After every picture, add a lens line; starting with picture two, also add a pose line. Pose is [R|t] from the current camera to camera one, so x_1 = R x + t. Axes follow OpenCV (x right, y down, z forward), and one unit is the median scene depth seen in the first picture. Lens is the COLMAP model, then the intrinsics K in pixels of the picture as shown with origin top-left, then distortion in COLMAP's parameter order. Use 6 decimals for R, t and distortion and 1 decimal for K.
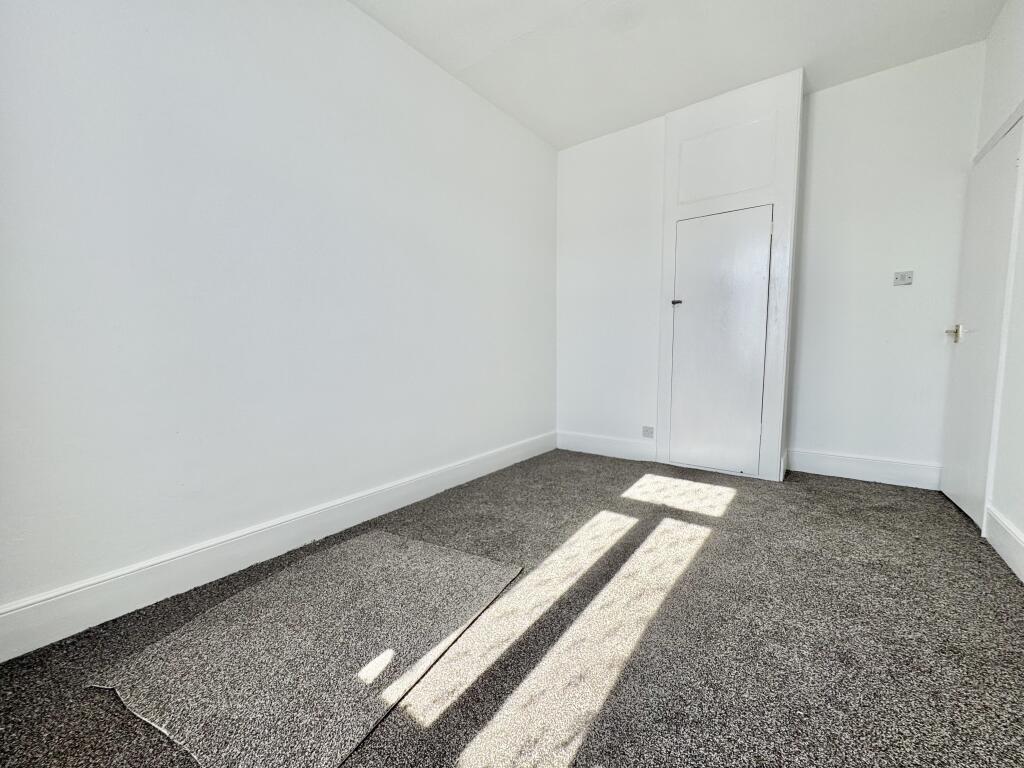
lens RADIAL K [[411.0, 0, 508.6], [0, 411.0, 386.6], [0, 0, 1]] dist [0.001144, 0.000286]
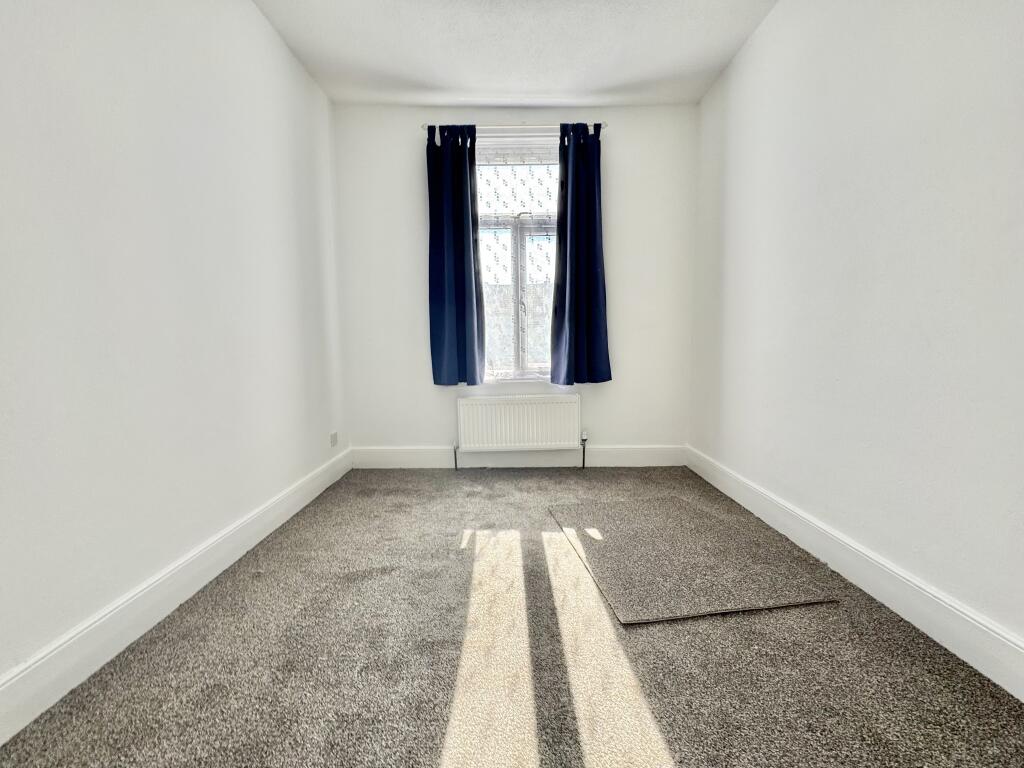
lens RADIAL K [[411.0, 0, 508.6], [0, 411.0, 386.6], [0, 0, 1]] dist [0.001144, 0.000286]
pose [[-0.797785, 0.082794, -0.597230, 0.880371], [-0.025841, 0.984922, 0.171059, -0.197157], [0.602387, 0.151902, -0.783617, 1.909351]]
